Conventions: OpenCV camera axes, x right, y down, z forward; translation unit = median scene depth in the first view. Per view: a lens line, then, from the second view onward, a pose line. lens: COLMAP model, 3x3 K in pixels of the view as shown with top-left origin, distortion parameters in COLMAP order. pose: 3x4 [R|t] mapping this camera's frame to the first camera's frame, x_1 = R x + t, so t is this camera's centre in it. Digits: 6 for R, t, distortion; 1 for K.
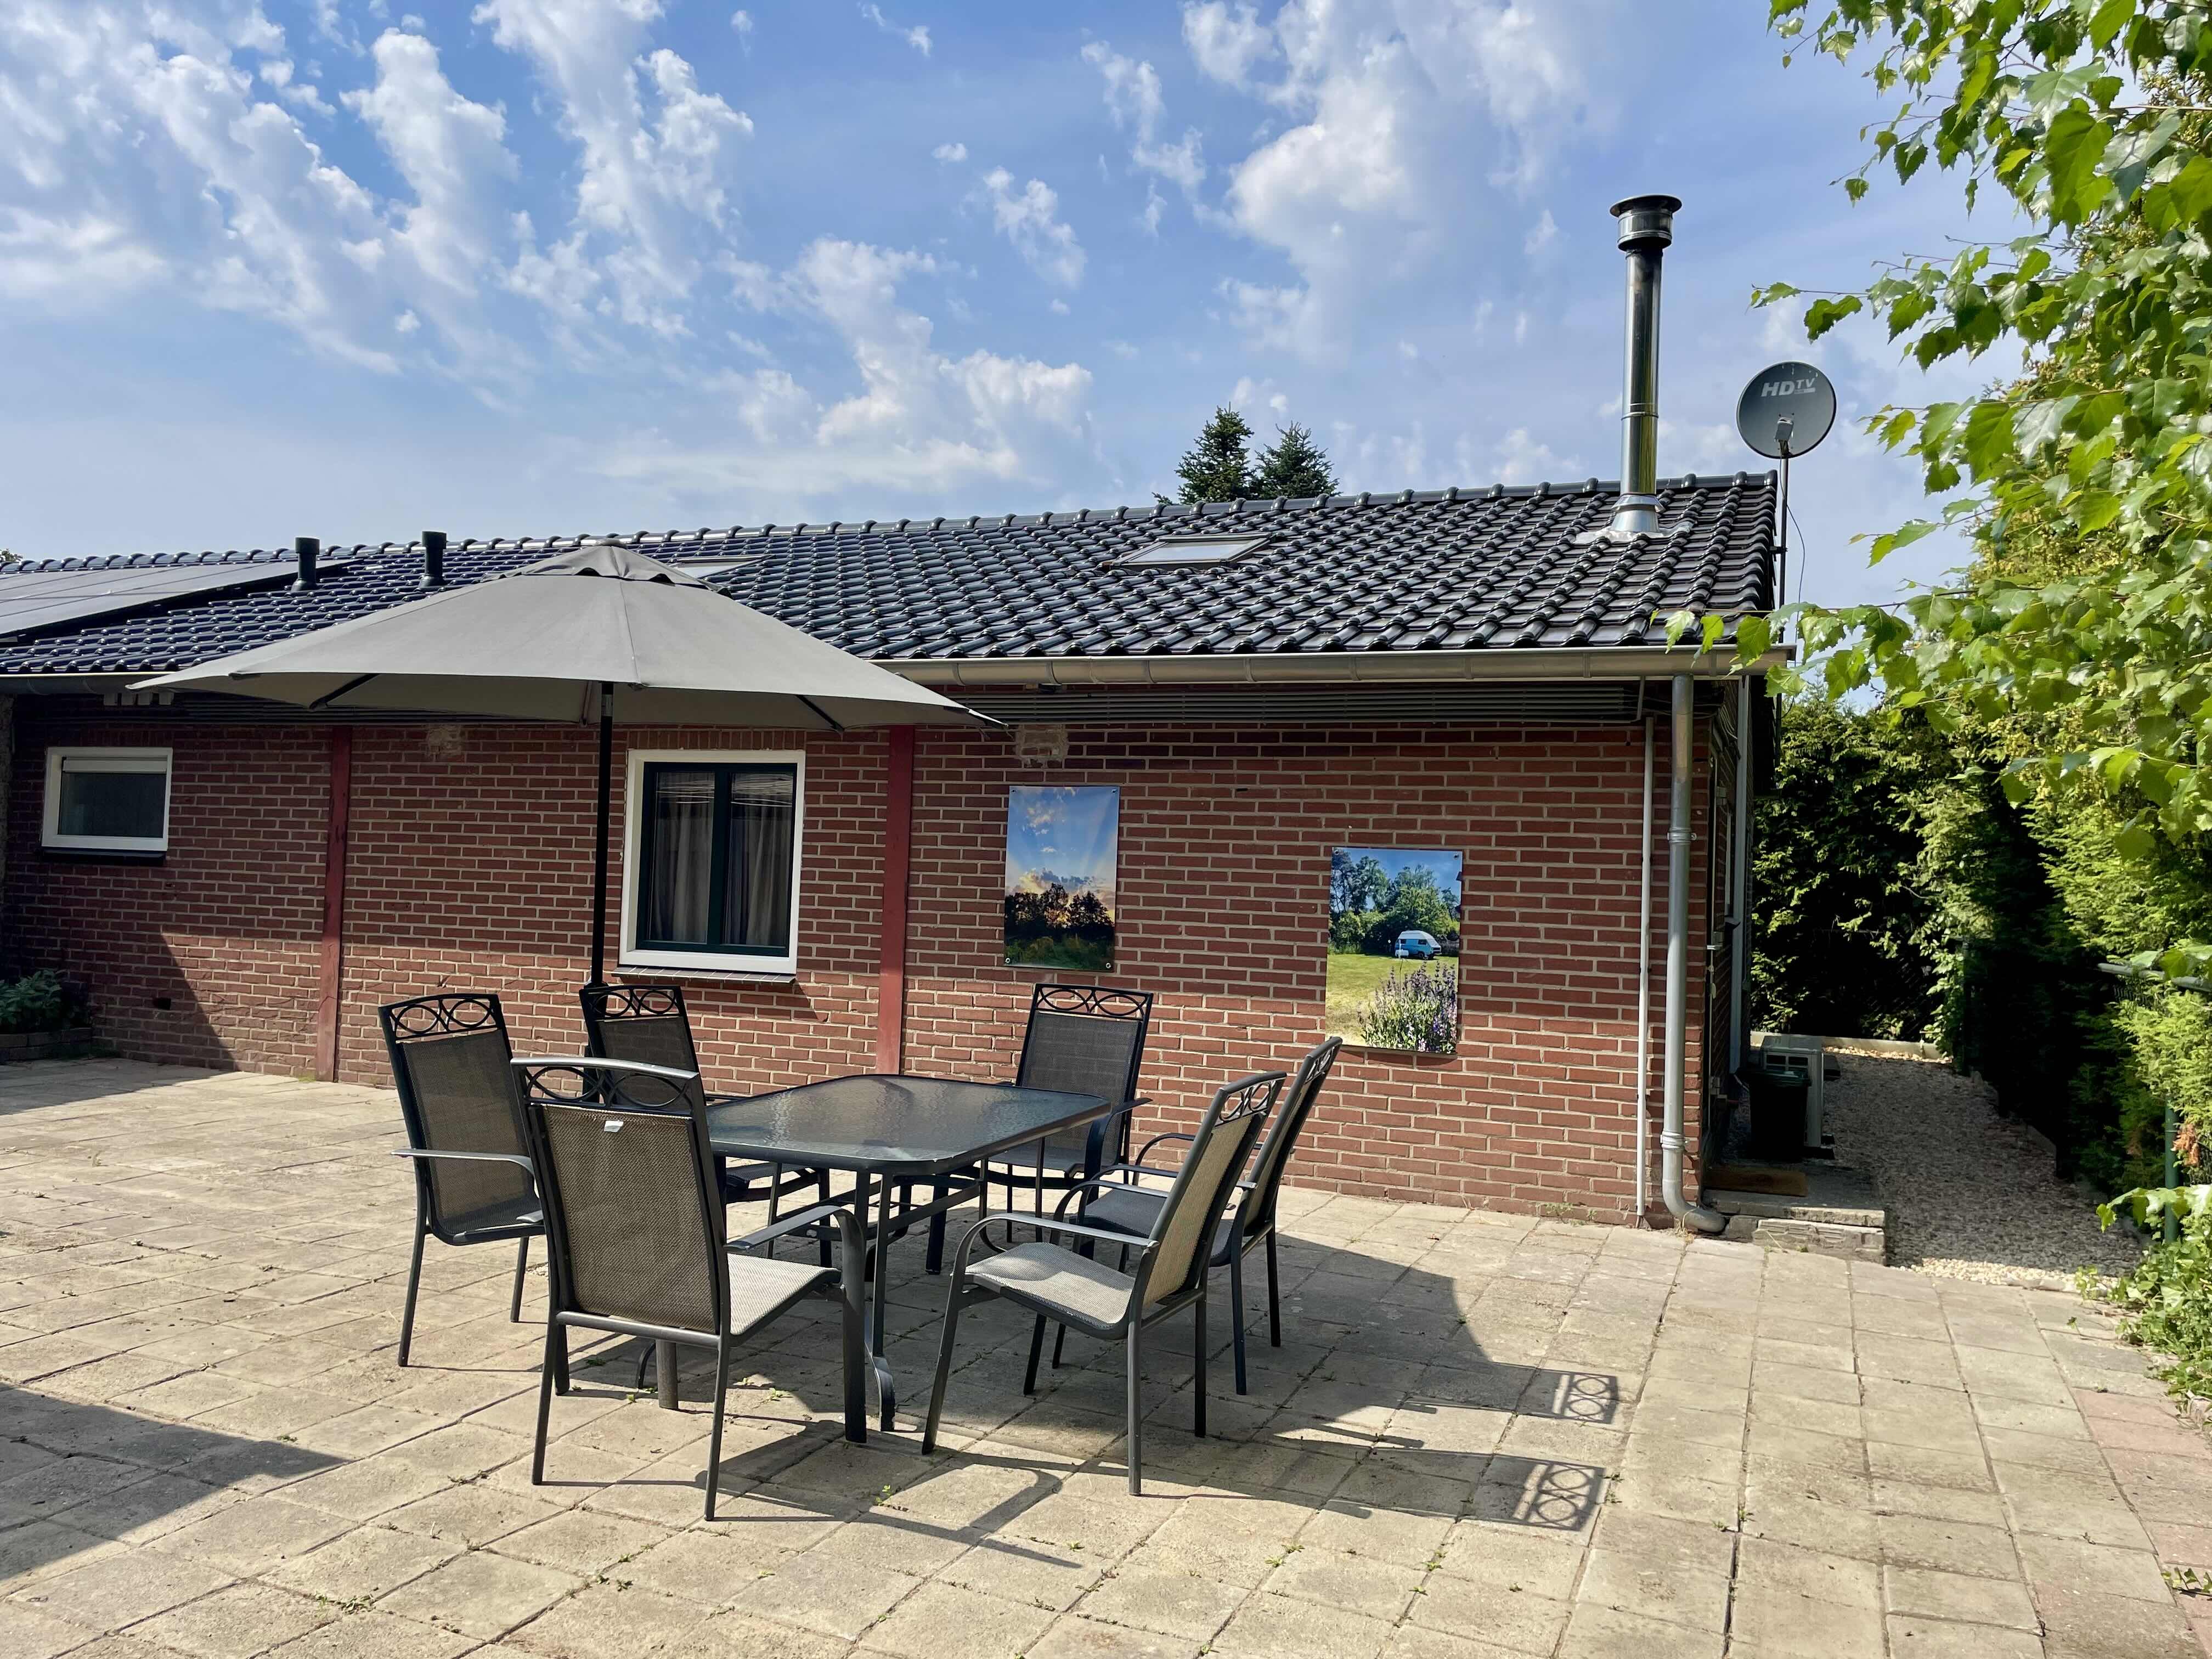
lens RADIAL K [[1689.9, 0, 1107.0], [0, 1689.9, 826.9], [0, 0, 1]] dist [0.053645, -0.004837]
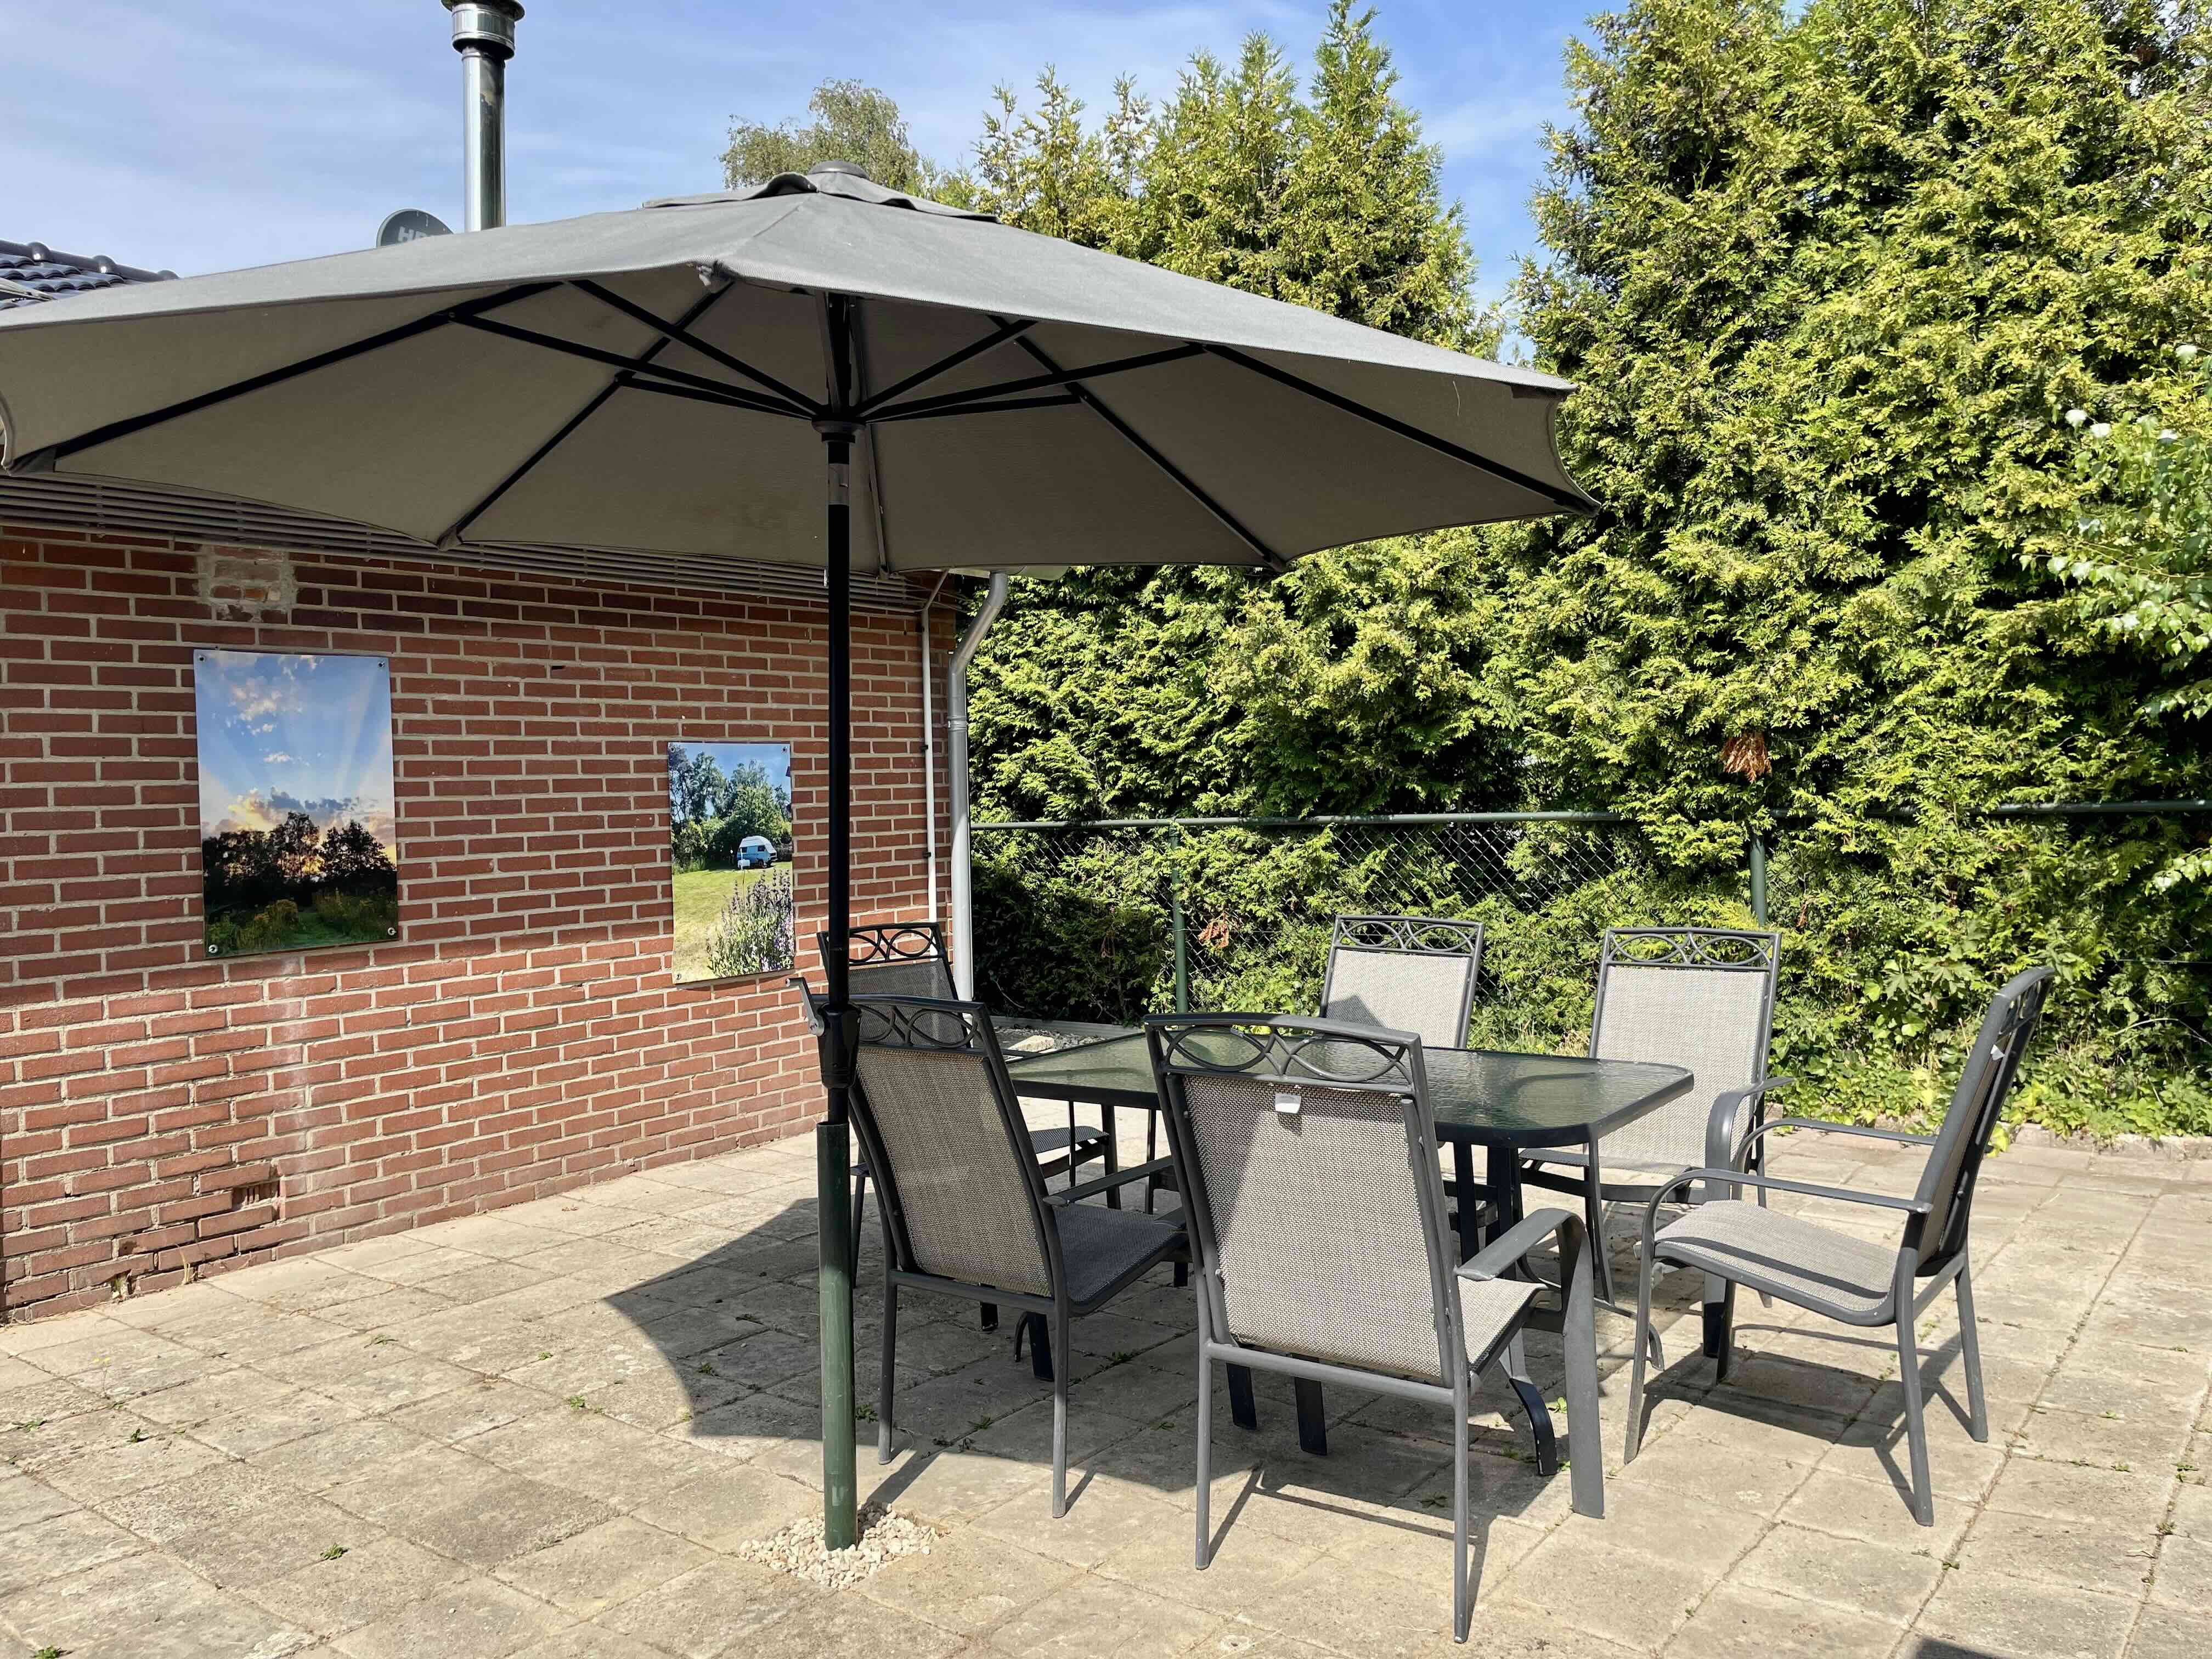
lens RADIAL K [[1689.9, 0, 1109.9], [0, 1689.9, 825.8], [0, 0, 1]] dist [0.053645, -0.004837]
pose [[0.239113, -0.067873, 0.968617, -0.592488], [0.007056, 0.997649, 0.068165, -0.001949], [-0.970966, -0.009464, 0.239029, 0.590776]]
